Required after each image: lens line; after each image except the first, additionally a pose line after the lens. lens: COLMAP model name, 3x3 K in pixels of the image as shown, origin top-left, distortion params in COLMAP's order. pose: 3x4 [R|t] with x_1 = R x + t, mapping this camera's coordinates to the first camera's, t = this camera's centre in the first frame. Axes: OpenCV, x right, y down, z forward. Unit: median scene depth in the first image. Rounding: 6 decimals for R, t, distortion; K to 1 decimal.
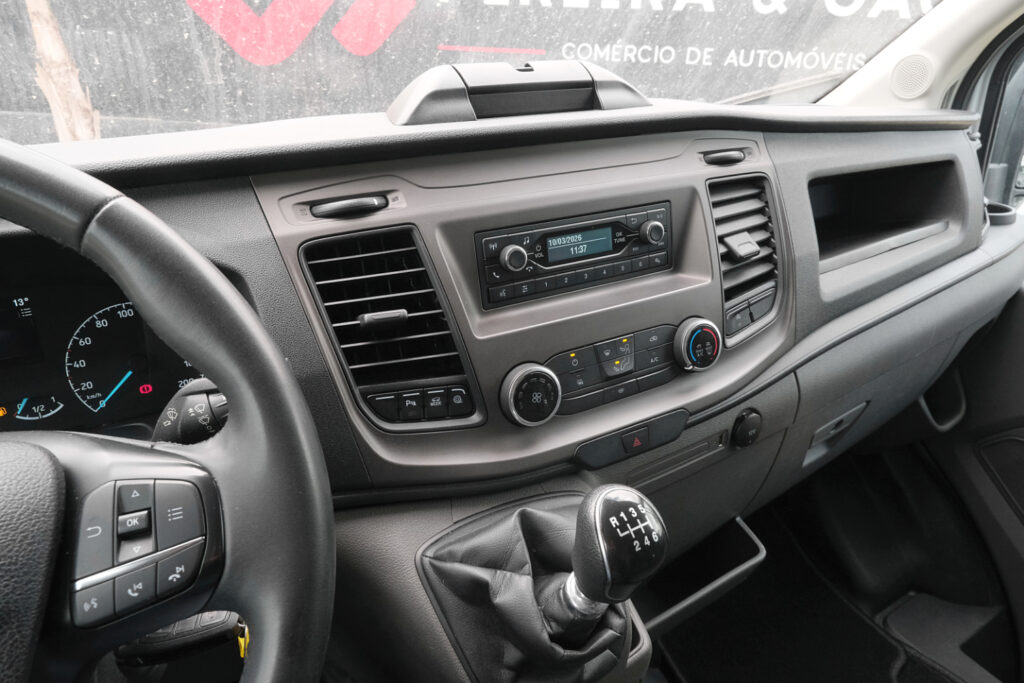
lens RADIAL K [[649.7, 0, 516.2], [0, 649.7, 336.8], [0, 0, 1]] dist [-0.000071, 0.001549]
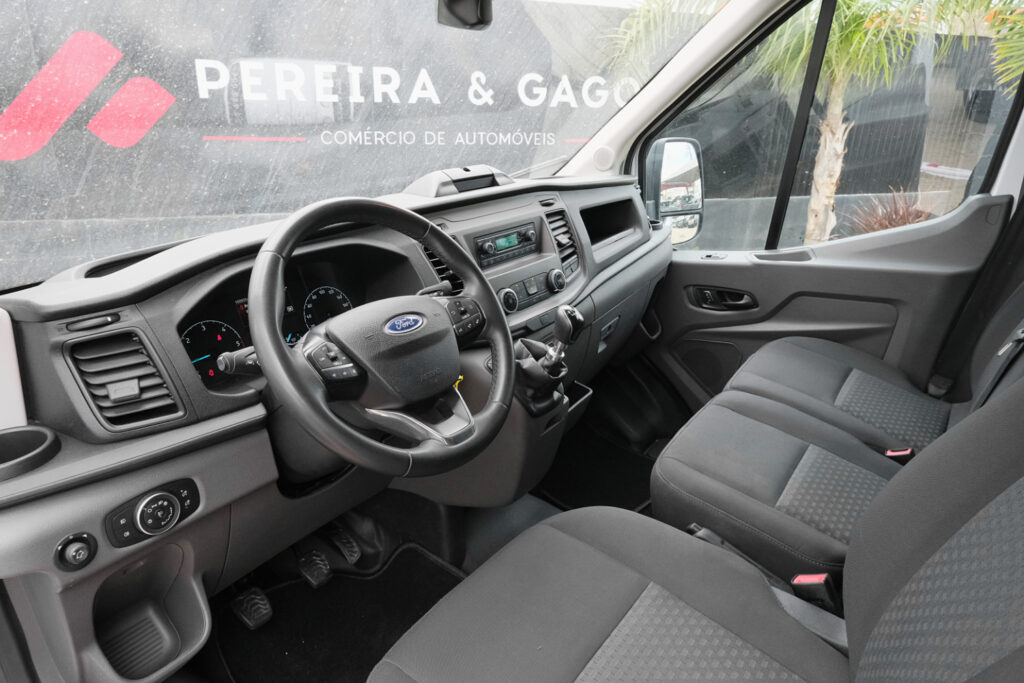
lens RADIAL K [[649.7, 0, 512.4], [0, 649.7, 346.1], [0, 0, 1]] dist [-0.000071, 0.001549]
pose [[0.912112, -0.154631, 0.379658, -0.766934], [0.186856, 0.981149, -0.049301, 0.317351], [-0.364878, 0.115909, 0.923812, -1.039200]]
